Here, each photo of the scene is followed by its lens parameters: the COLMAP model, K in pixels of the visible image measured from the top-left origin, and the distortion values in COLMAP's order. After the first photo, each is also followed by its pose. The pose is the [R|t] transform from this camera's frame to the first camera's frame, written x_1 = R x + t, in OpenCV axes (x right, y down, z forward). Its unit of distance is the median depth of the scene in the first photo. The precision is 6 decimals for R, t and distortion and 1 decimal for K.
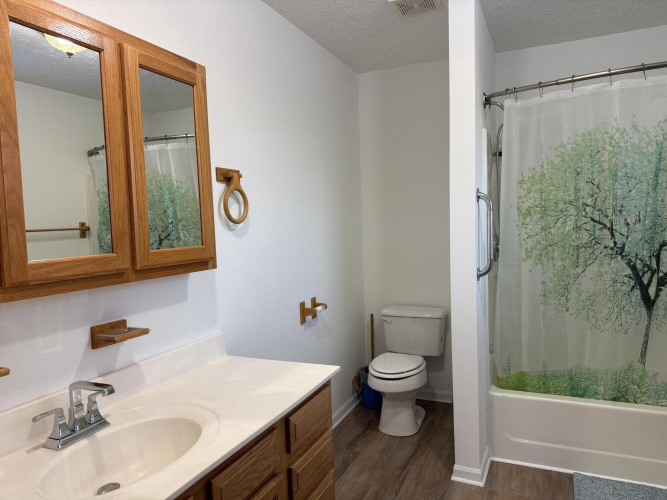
lens RADIAL K [[471.7, 0, 329.3], [0, 471.7, 249.3], [0, 0, 1]] dist [0.050575, -0.079560]
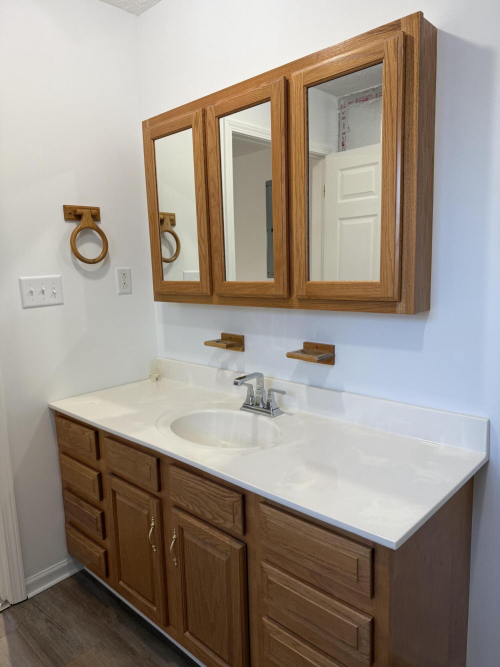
lens RADIAL K [[471.7, 0, 247.8], [0, 471.7, 334.2], [0, 0, 1]] dist [0.050575, -0.079560]
pose [[-0.316708, 0.192639, -0.928755, 0.411447], [-0.006632, 0.978686, 0.205257, -0.061699], [0.948500, 0.071166, -0.308680, 0.803145]]
